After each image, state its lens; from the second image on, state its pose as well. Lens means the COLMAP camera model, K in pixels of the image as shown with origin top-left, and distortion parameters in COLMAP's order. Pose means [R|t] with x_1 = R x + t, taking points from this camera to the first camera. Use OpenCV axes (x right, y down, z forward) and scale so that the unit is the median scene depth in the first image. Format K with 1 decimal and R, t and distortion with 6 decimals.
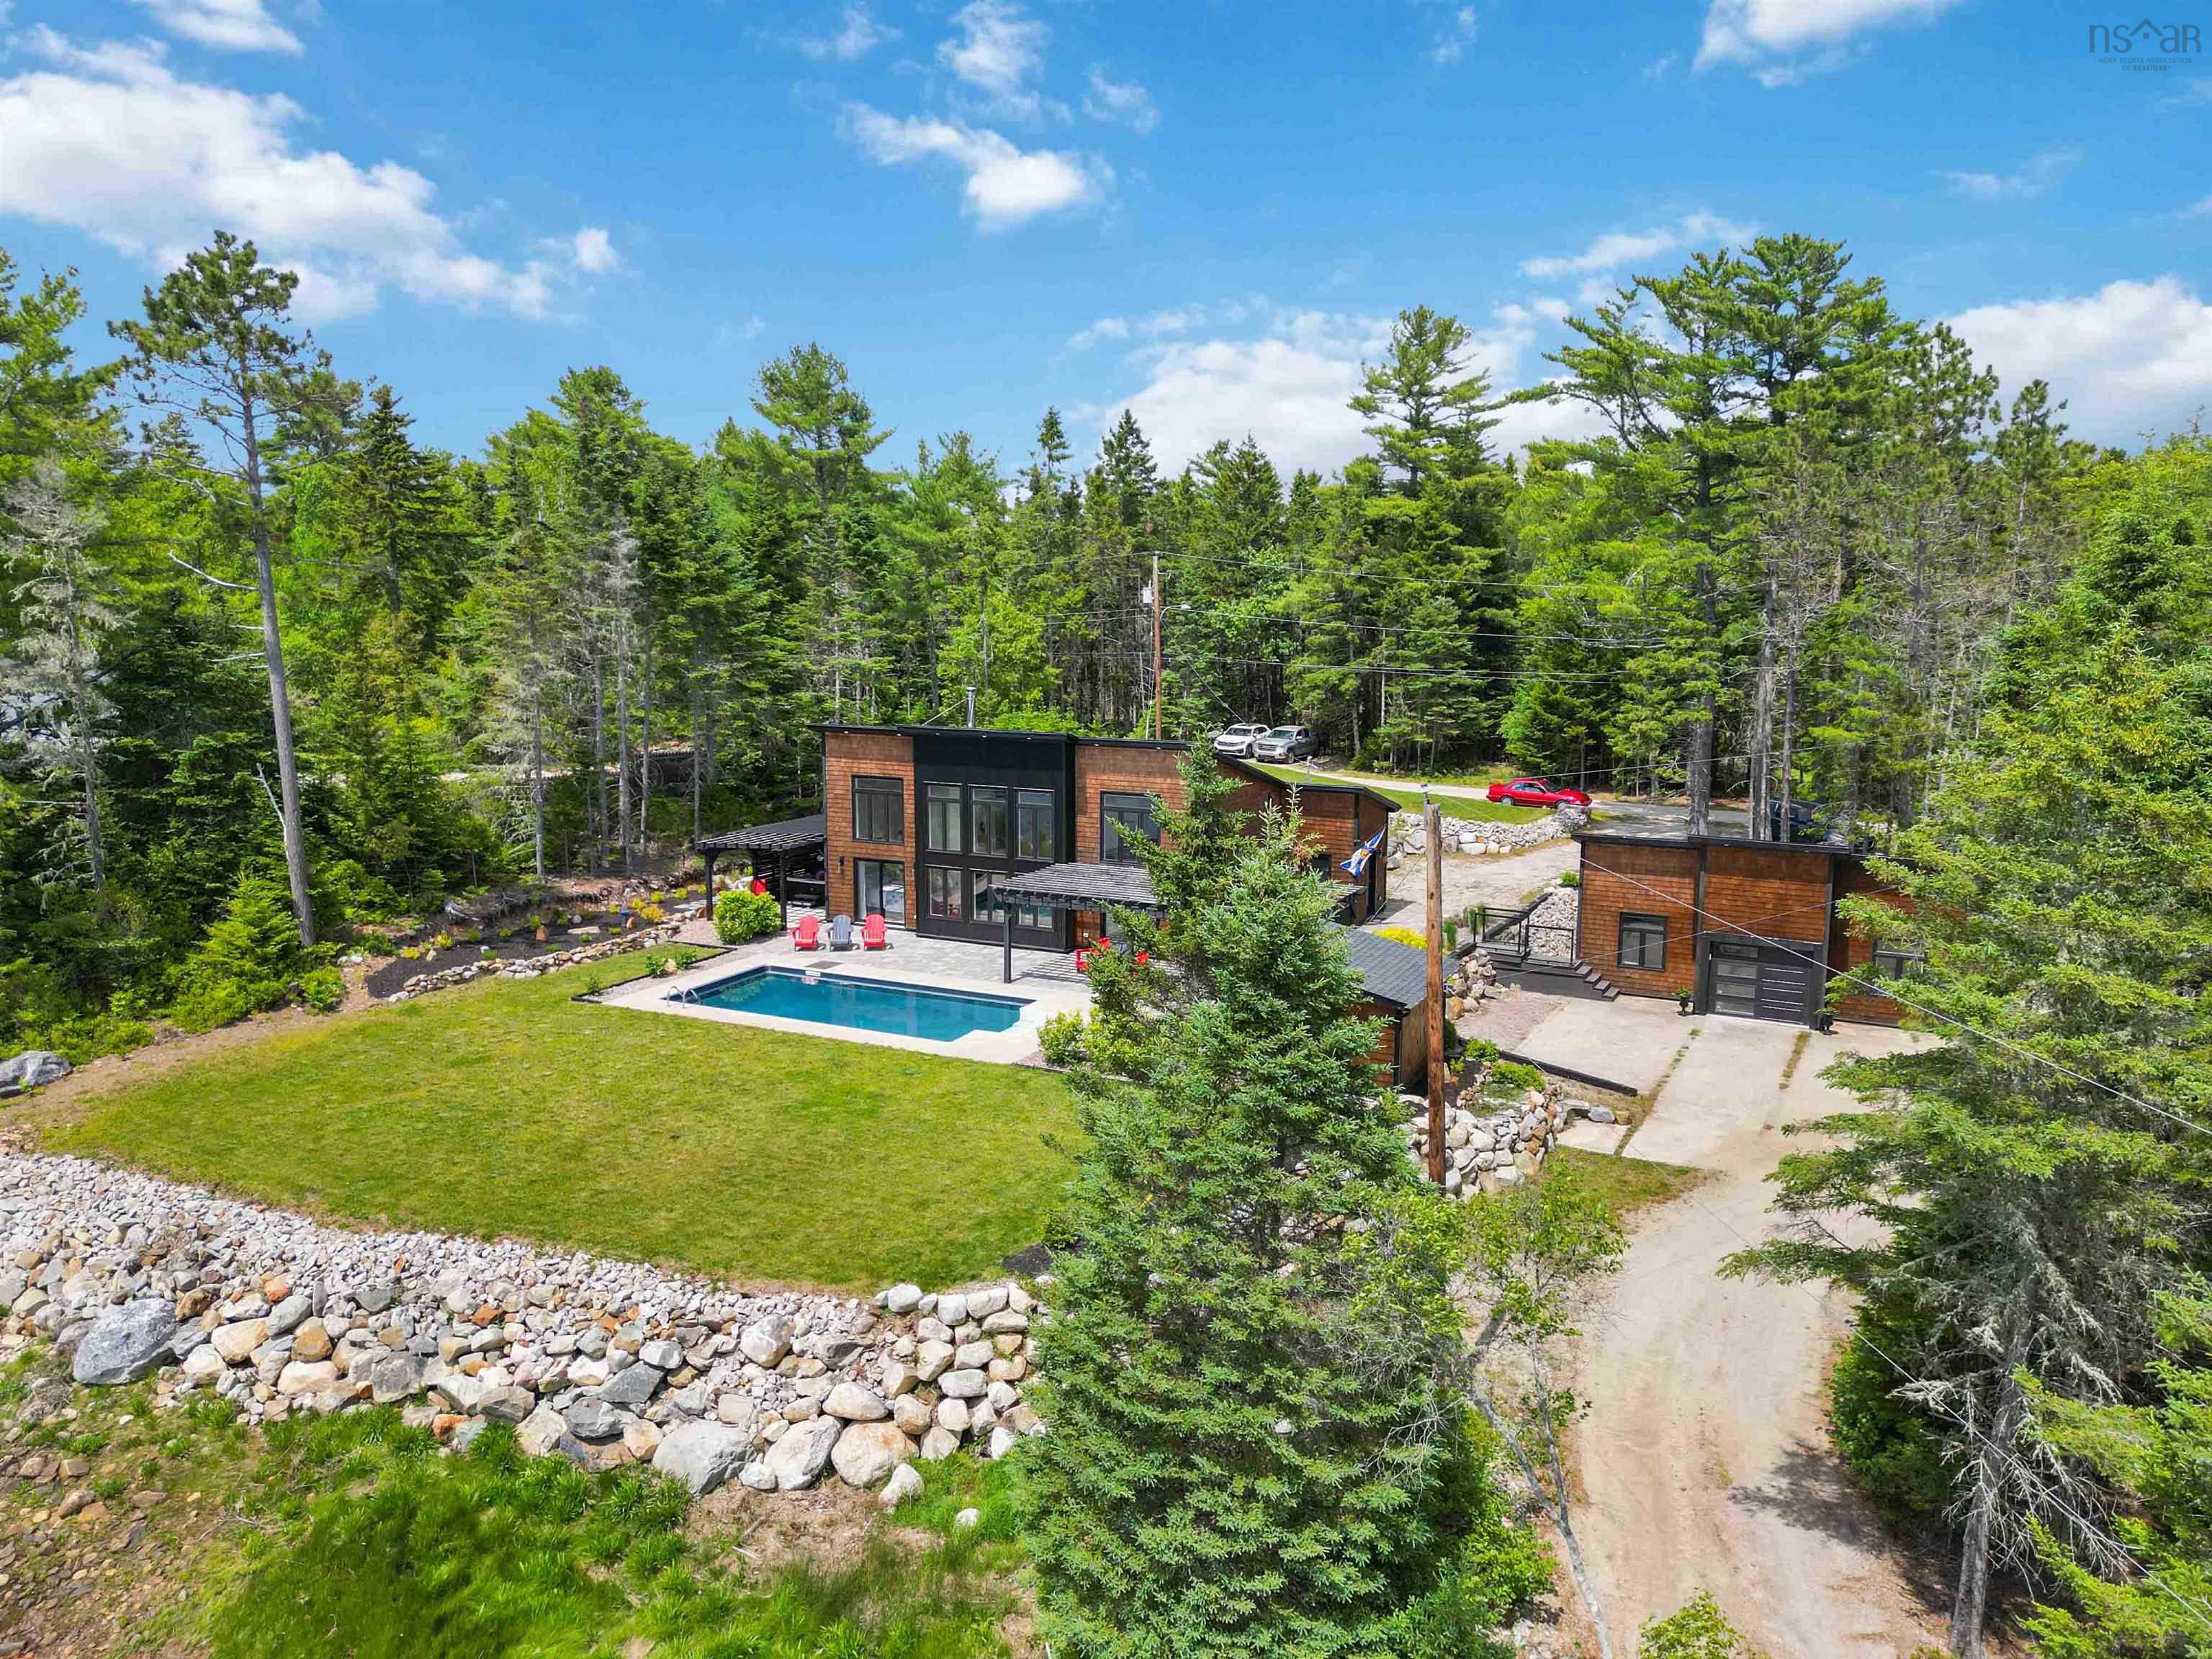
lens RADIAL K [[1561.9, 0, 1106.0], [0, 1561.9, 829.5], [0, 0, 1]] dist [0.050802, -0.032573]
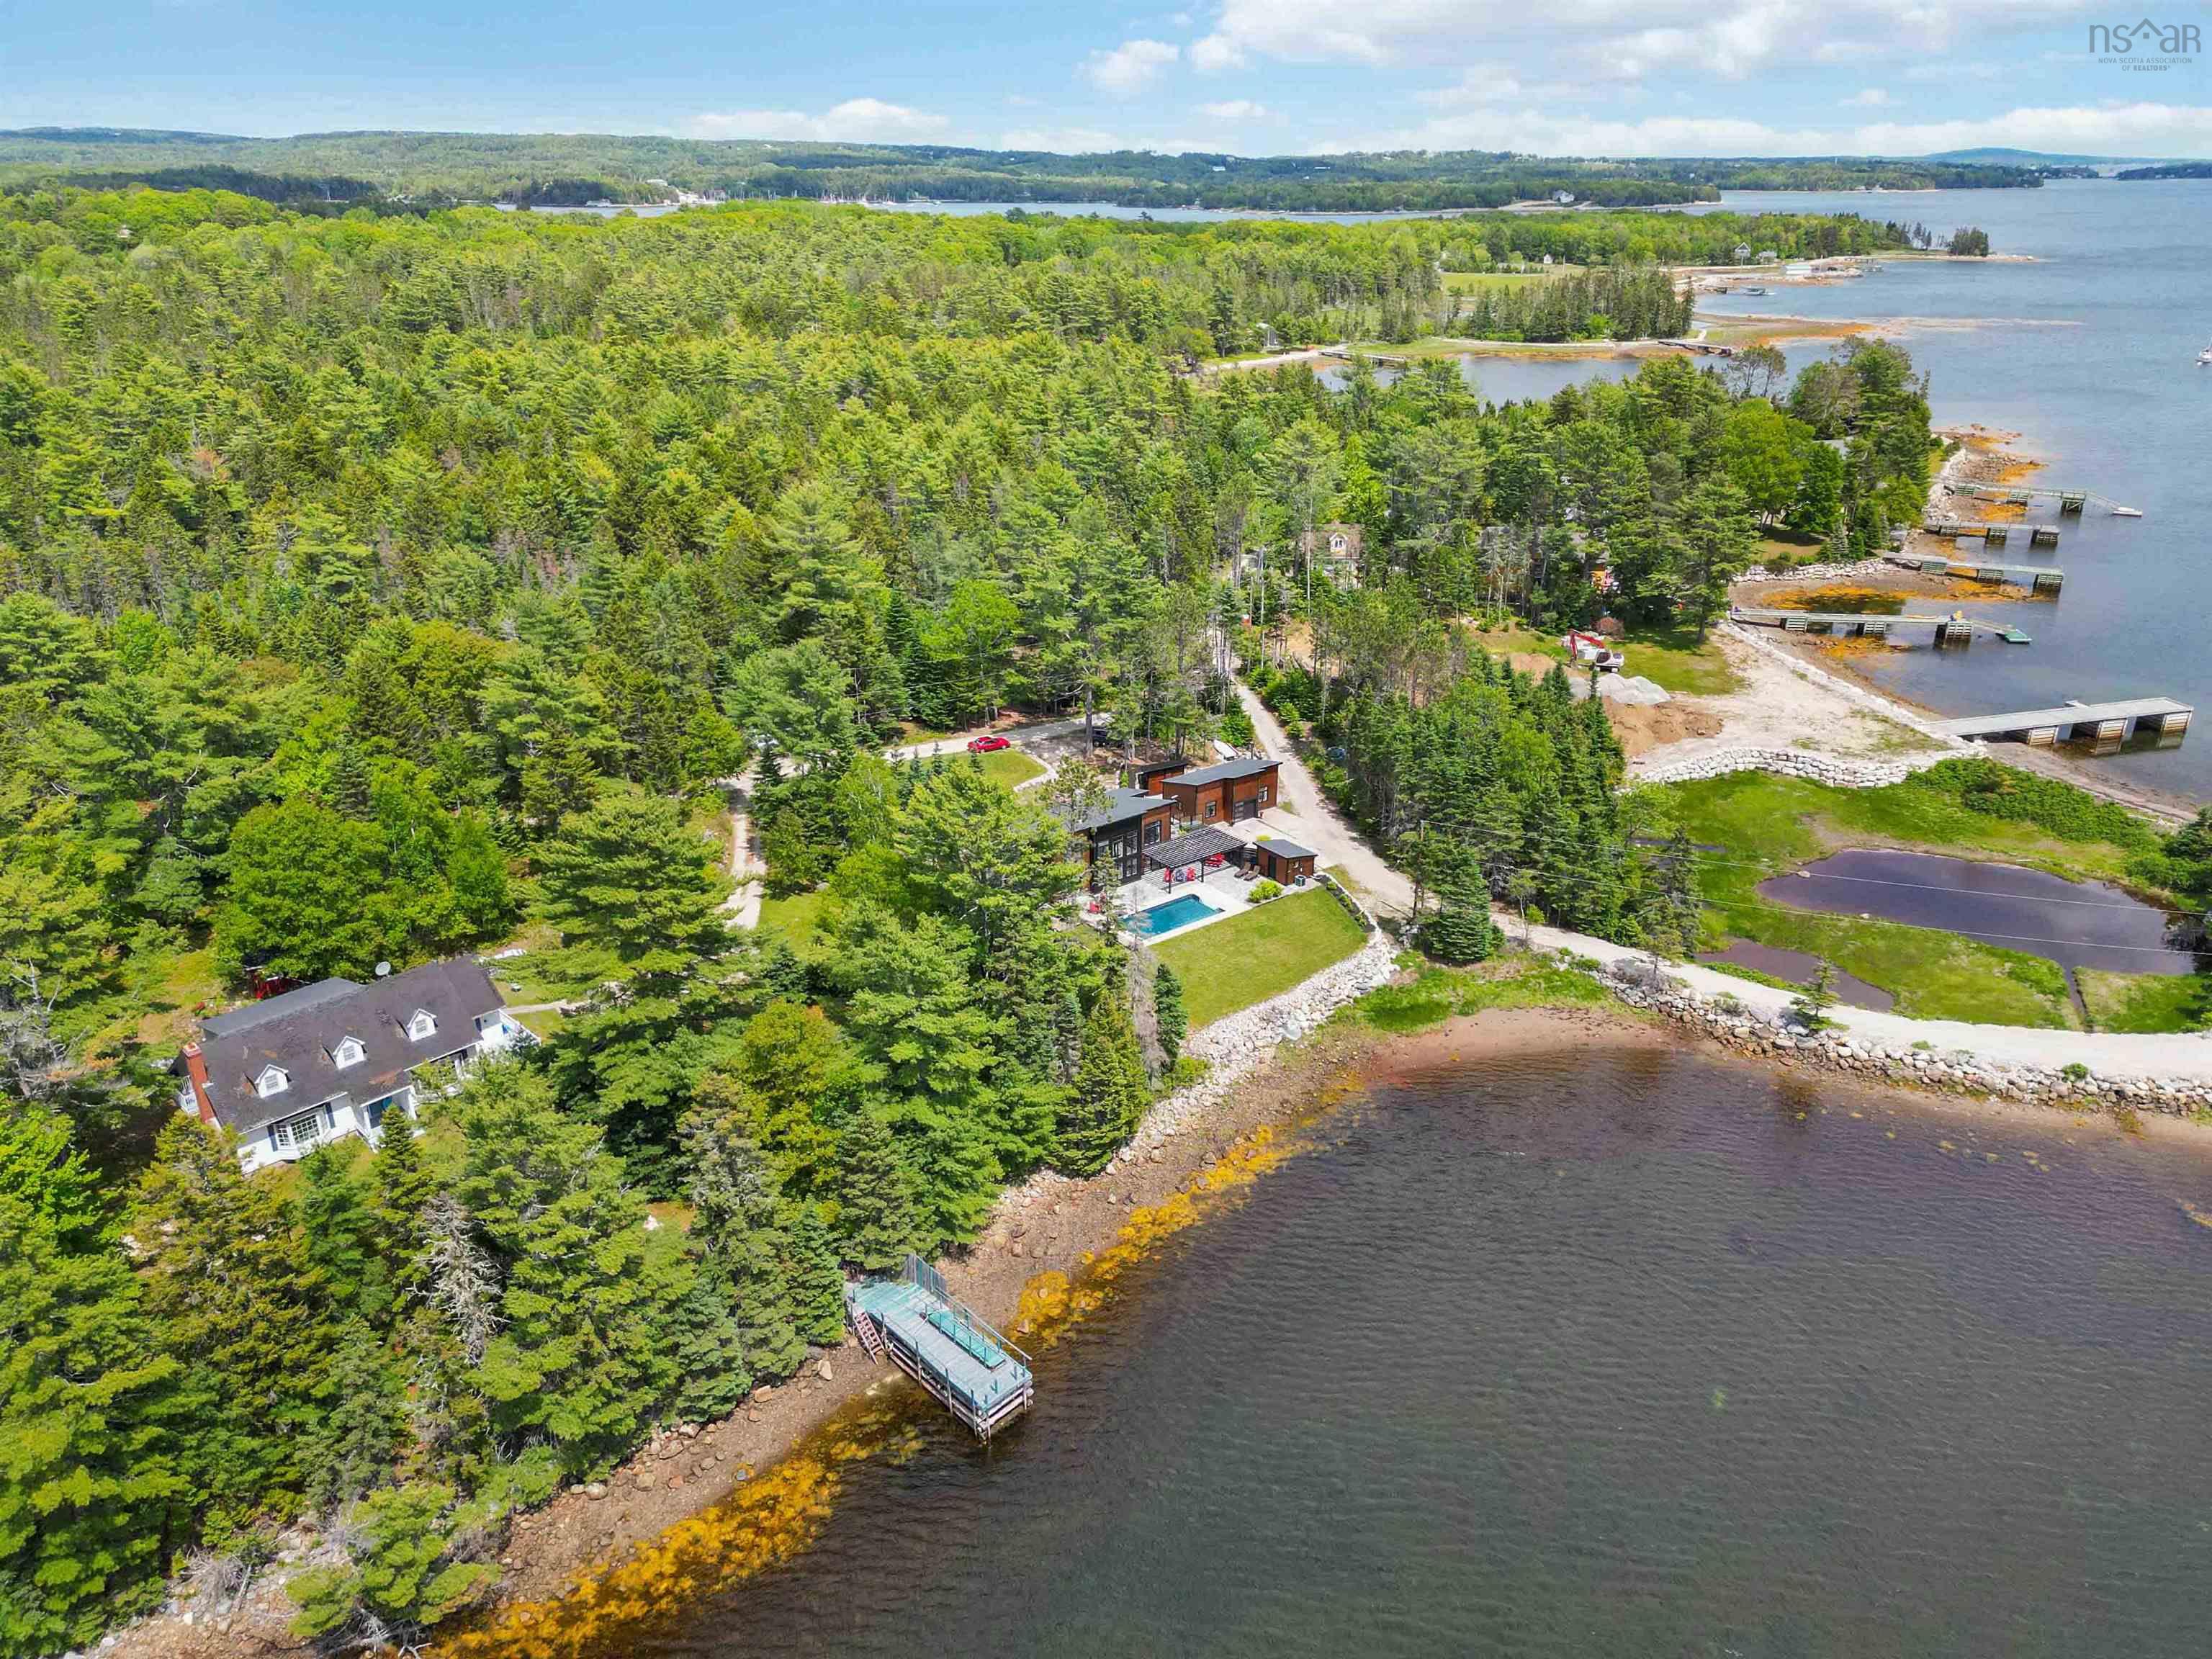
lens RADIAL K [[1561.9, 0, 1106.0], [0, 1561.9, 829.5], [0, 0, 1]] dist [0.050802, -0.032573]
pose [[0.435560, -0.357452, 0.826145, -2.532909], [0.131676, 0.933204, 0.334352, -1.034264], [-0.890477, -0.036847, 0.453534, -0.302282]]
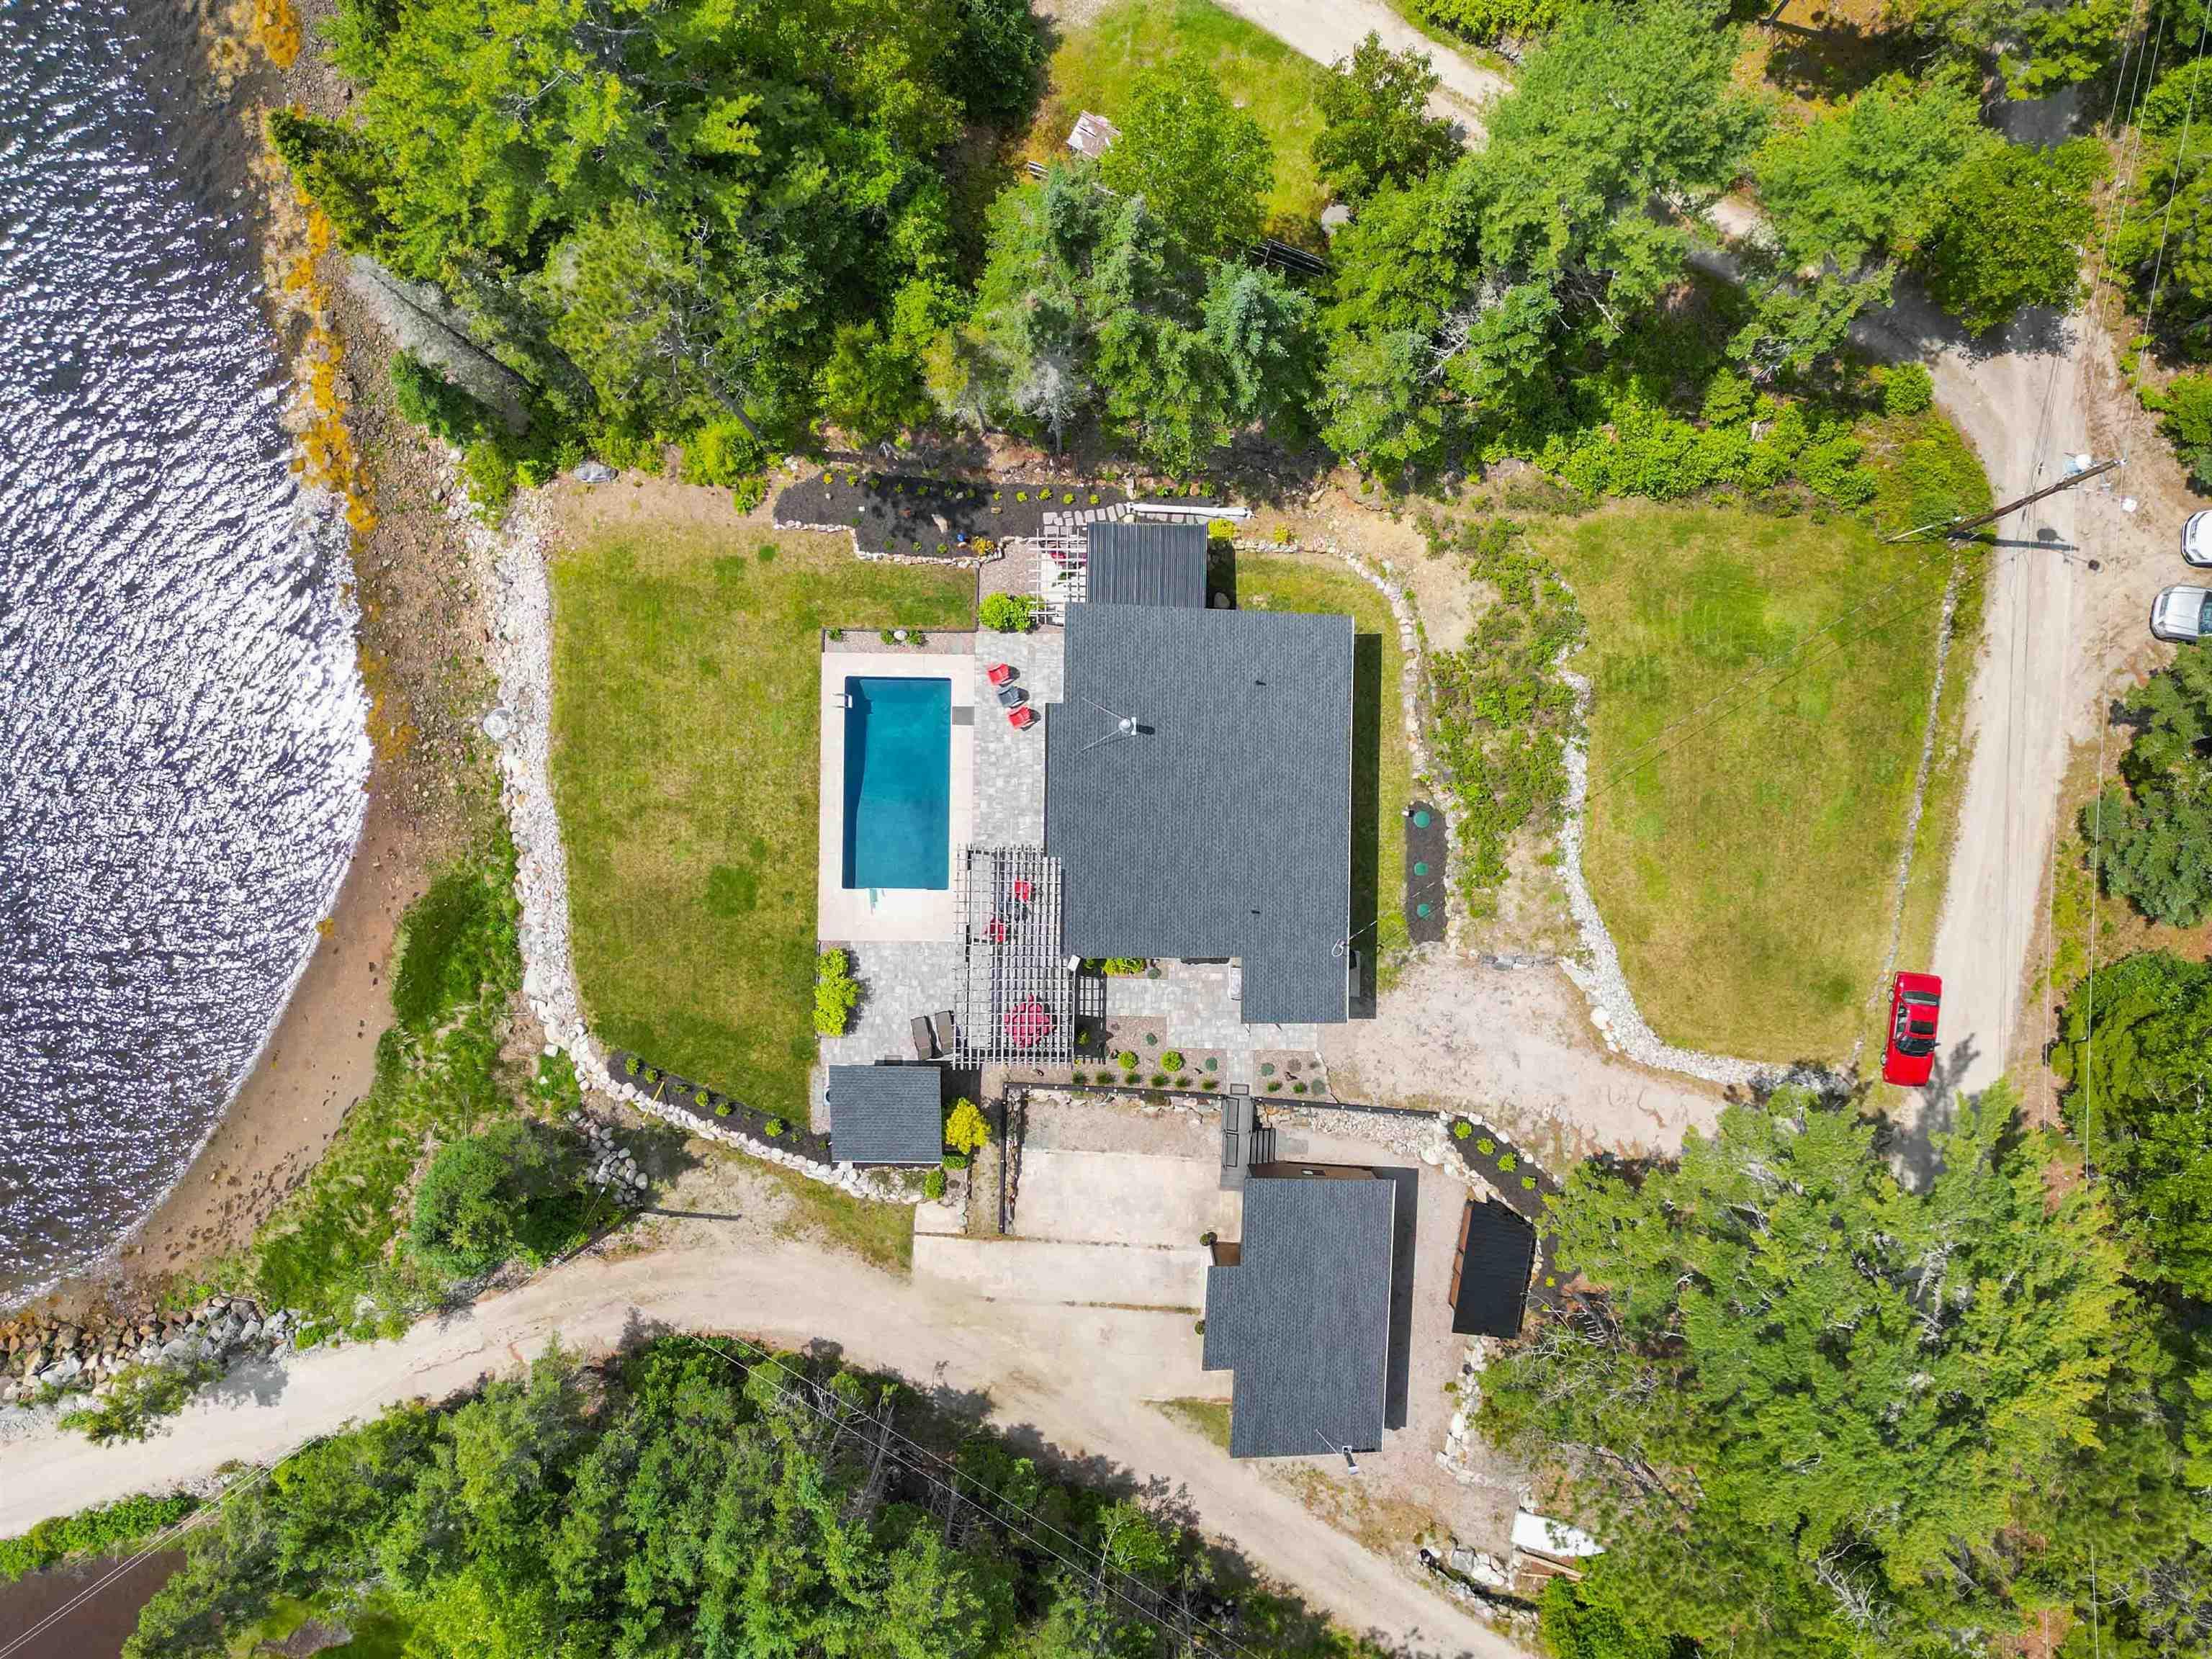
lens RADIAL K [[1554.9, 0, 1106.0], [0, 1554.9, 829.5], [0, 0, 1]] dist [0.078019, -0.091945]
pose [[0.434886, 0.900469, -0.005442, -0.018337], [-0.108936, 0.058608, 0.992320, -1.344986], [0.893872, -0.430953, 0.123581, 0.877932]]
